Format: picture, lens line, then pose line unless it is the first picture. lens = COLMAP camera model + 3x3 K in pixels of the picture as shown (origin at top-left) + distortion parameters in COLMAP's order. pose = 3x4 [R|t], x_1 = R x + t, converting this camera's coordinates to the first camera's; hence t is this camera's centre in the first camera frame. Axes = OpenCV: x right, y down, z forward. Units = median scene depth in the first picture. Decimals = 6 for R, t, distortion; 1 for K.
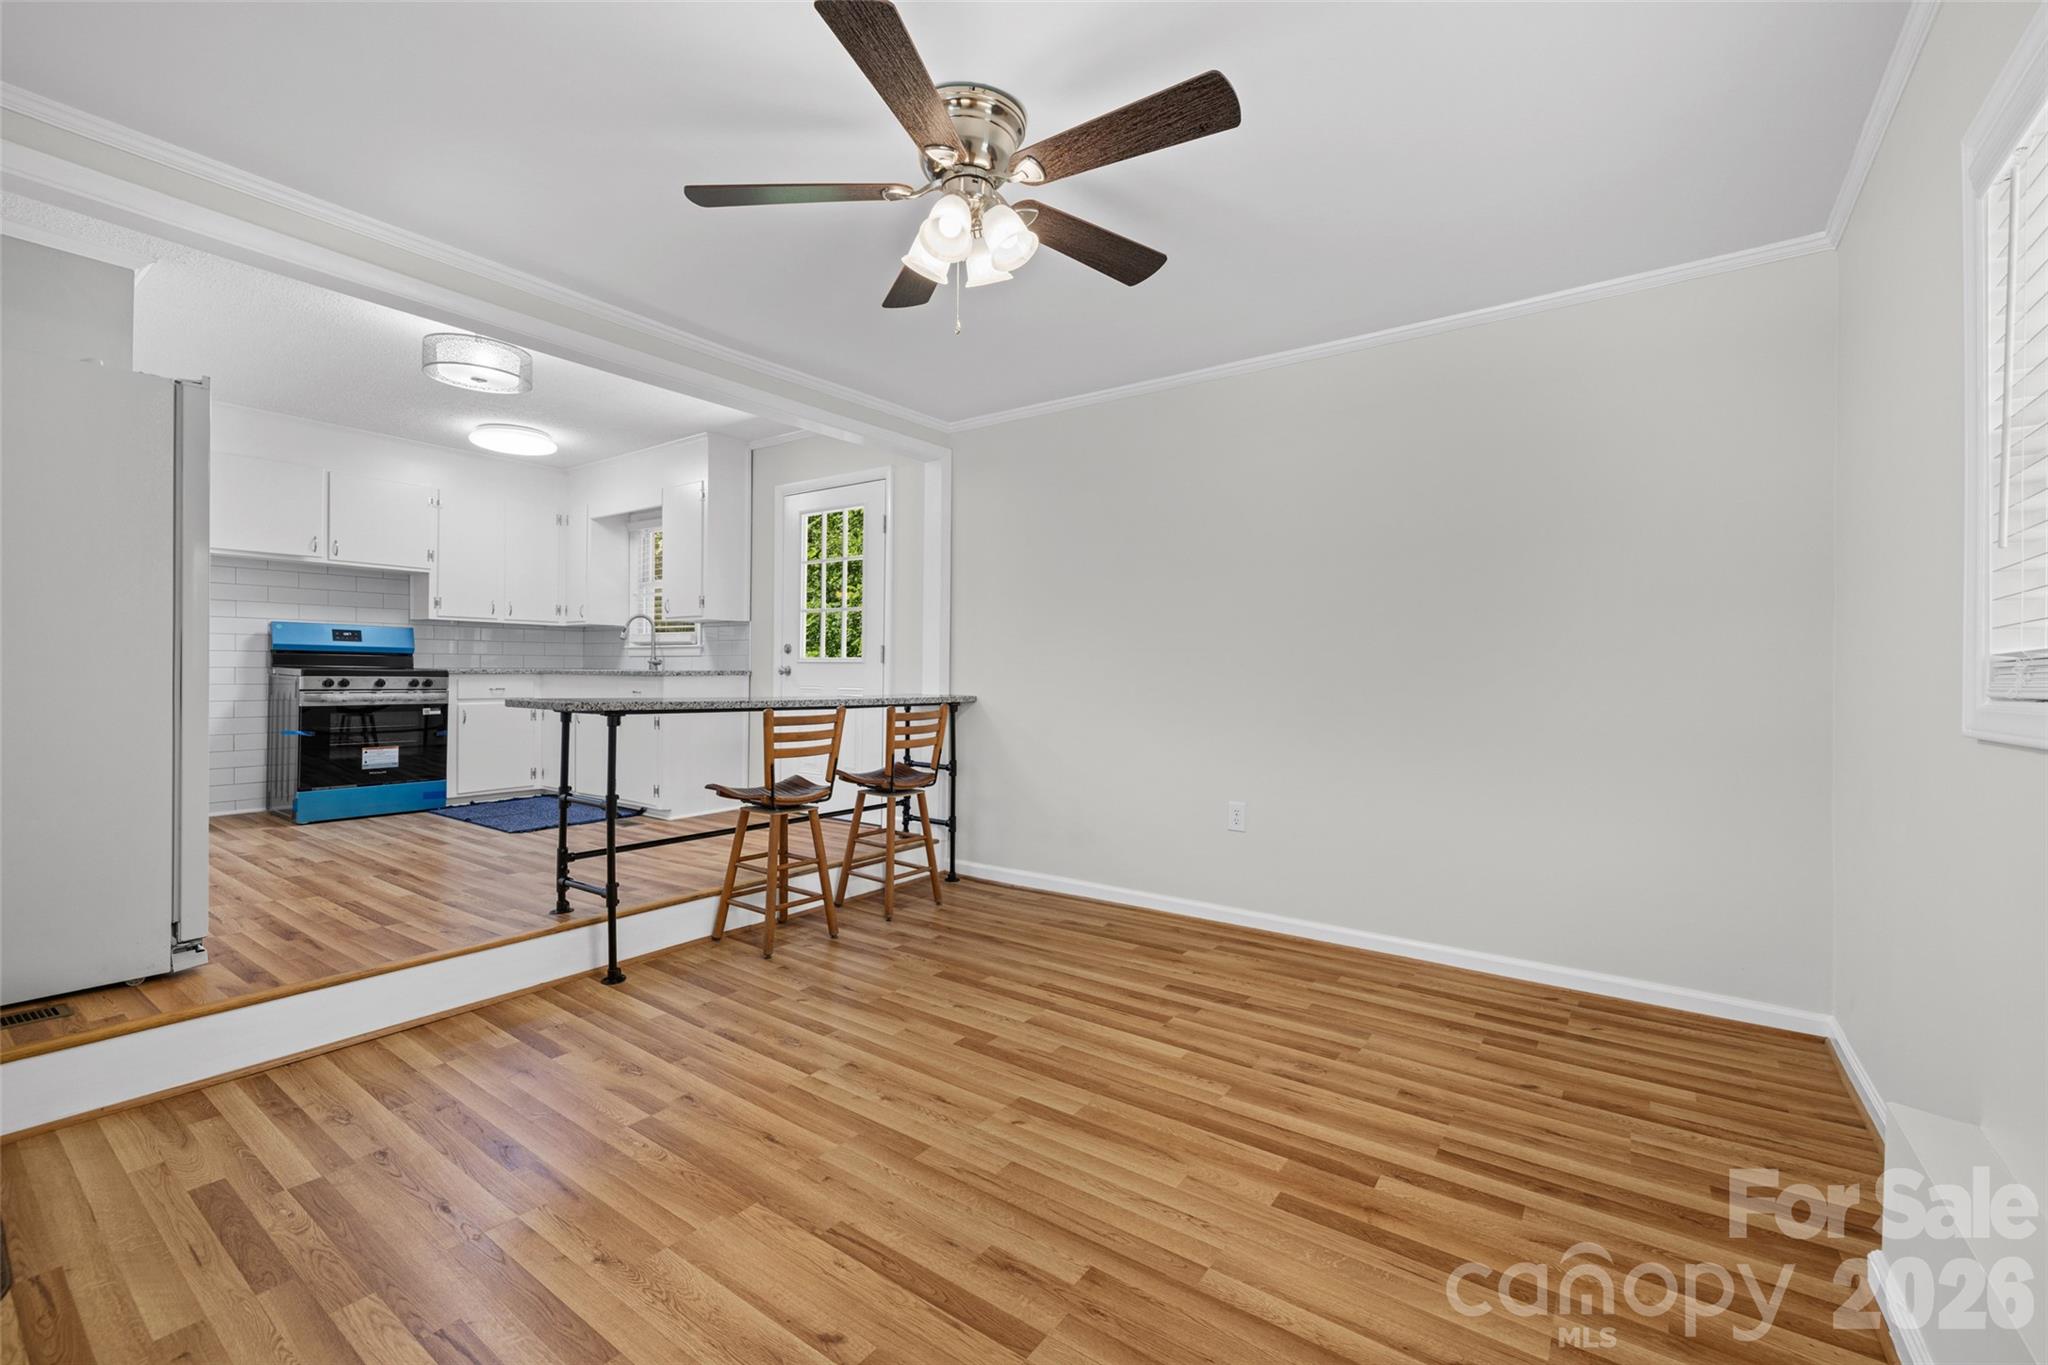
lens RADIAL K [[857.6, 0, 1021.0], [0, 857.6, 671.6], [0, 0, 1]] dist [0.000212, 0.000178]
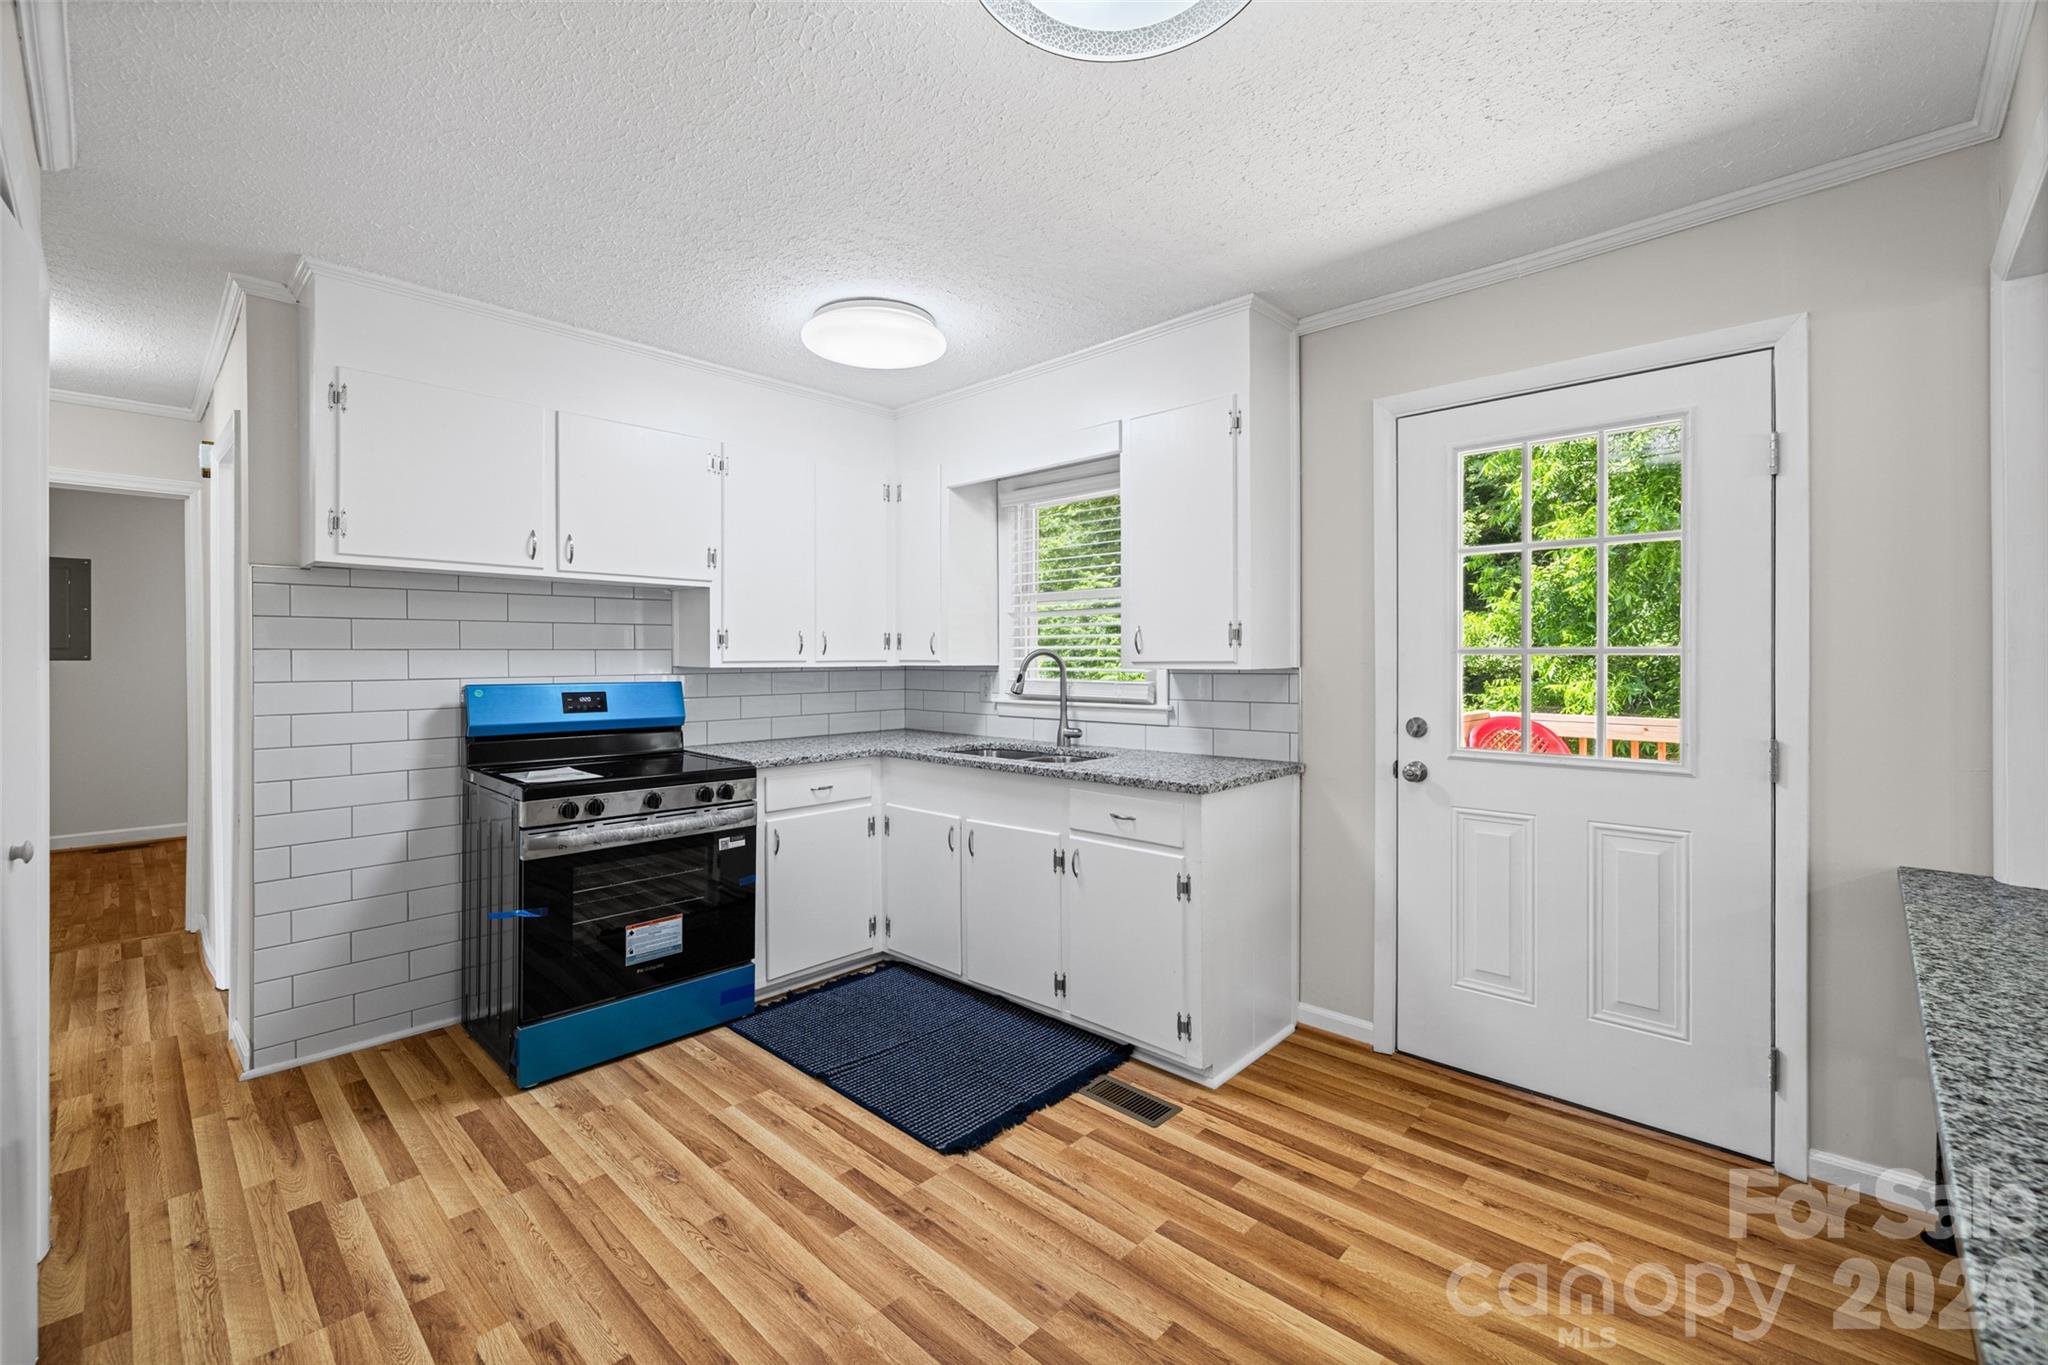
lens RADIAL K [[866.3, 0, 1026.6], [0, 866.3, 659.8], [0, 0, 1]] dist [-0.000832, -0.000093]
pose [[0.991270, -0.011835, -0.131313, -0.674704], [0.011967, 0.999928, 0.000214, -0.107685], [0.131301, -0.001784, 0.991341, 0.754112]]
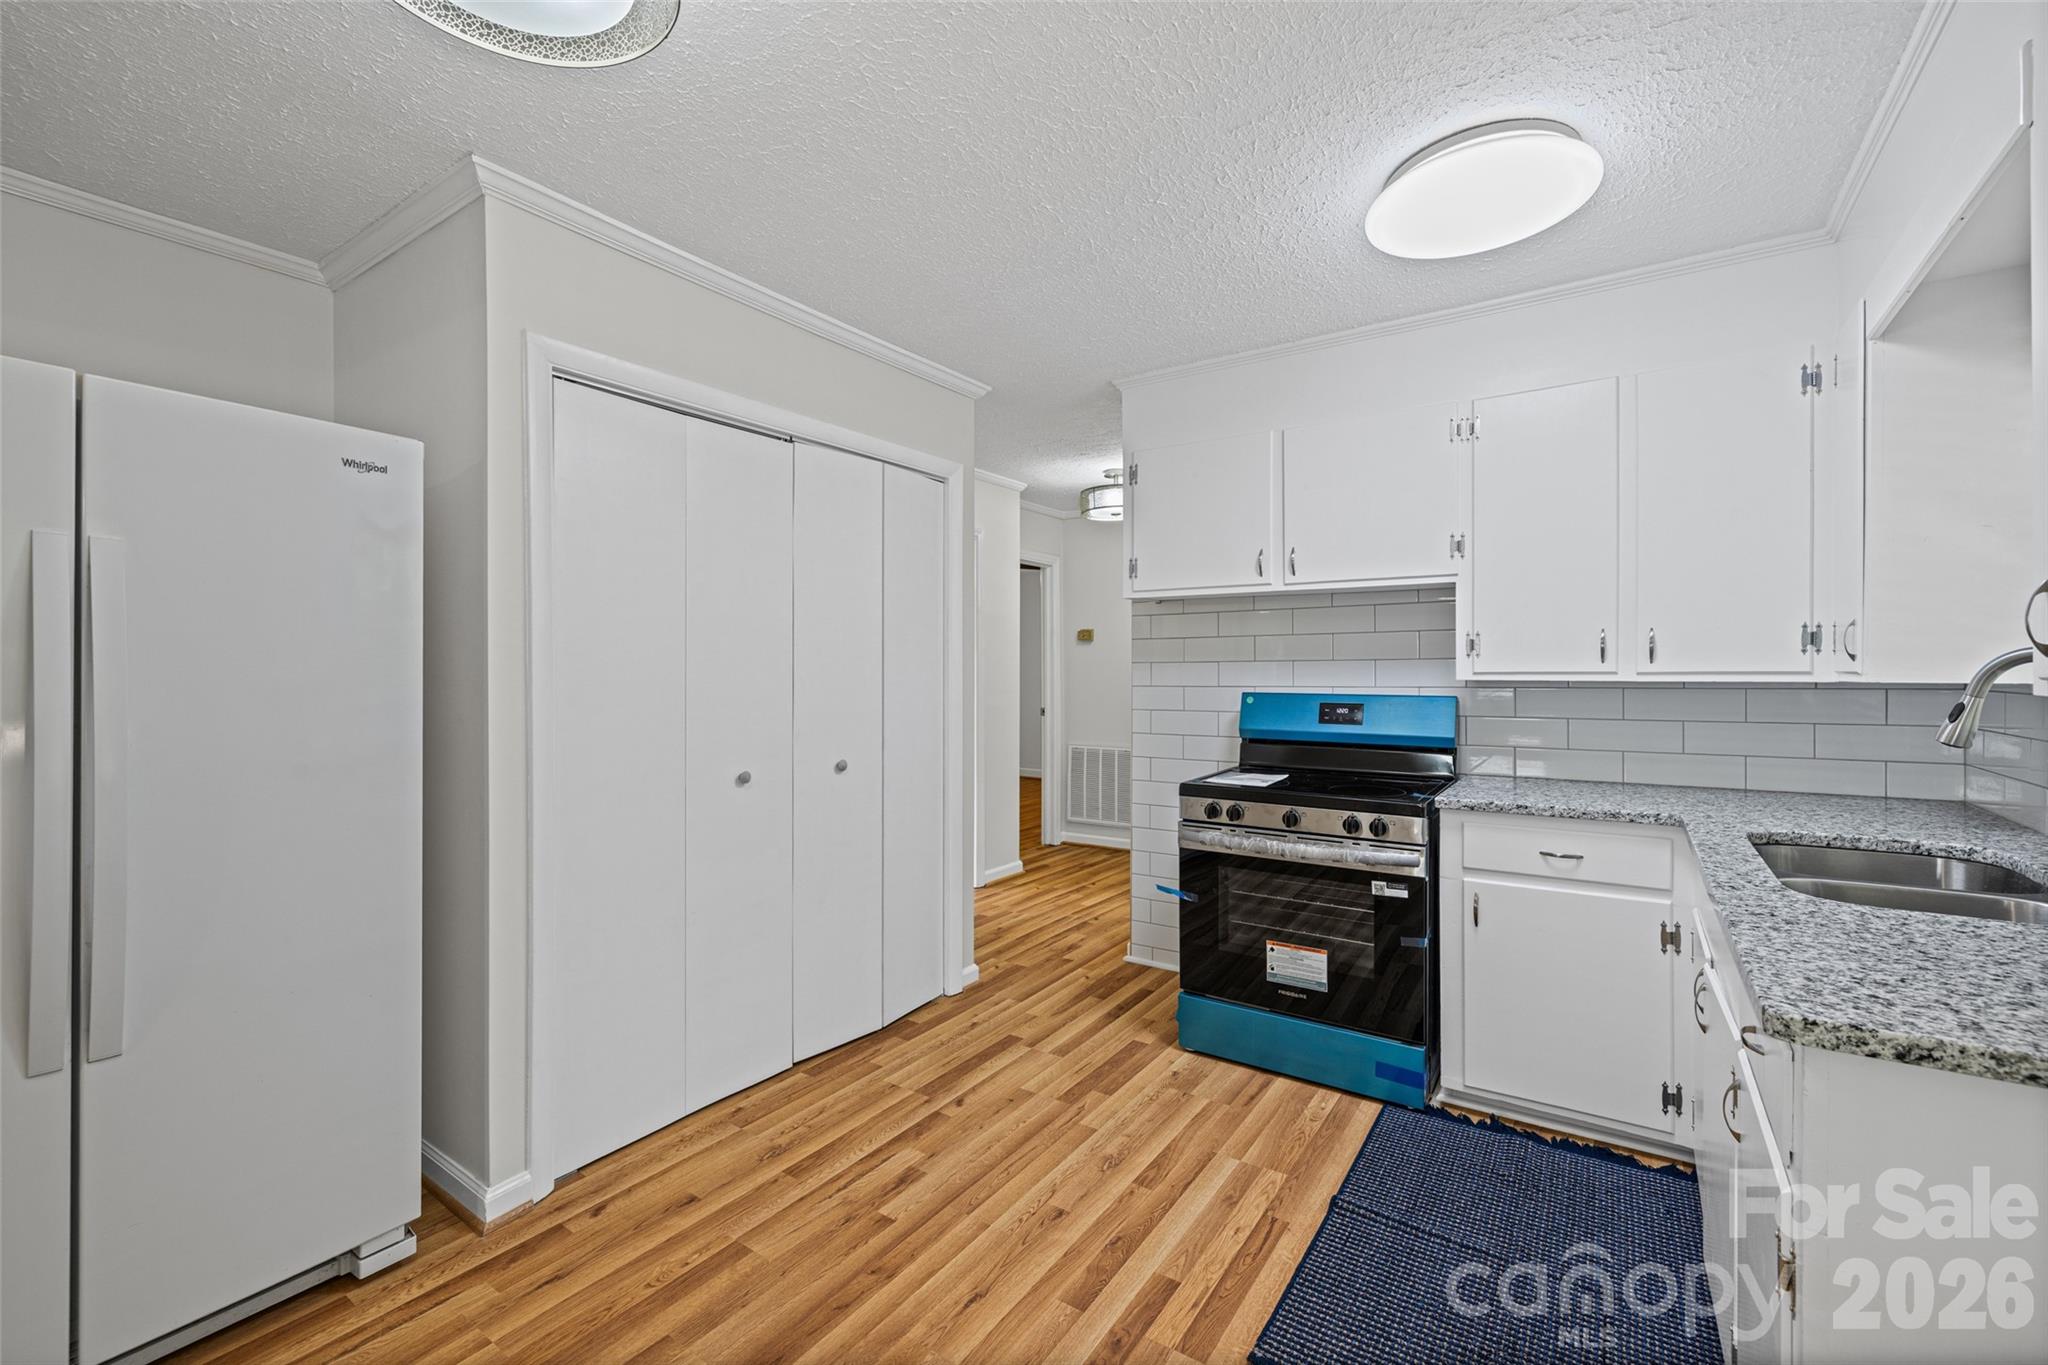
lens RADIAL K [[867.1, 0, 1016.1], [0, 867.1, 672.2], [0, 0, 1]] dist [-0.001818, 0.000005]
pose [[0.019091, -0.007842, -0.999787, -0.361677], [0.002495, 0.999966, -0.007796, -0.104921], [0.999815, -0.002345, 0.019110, 1.252689]]
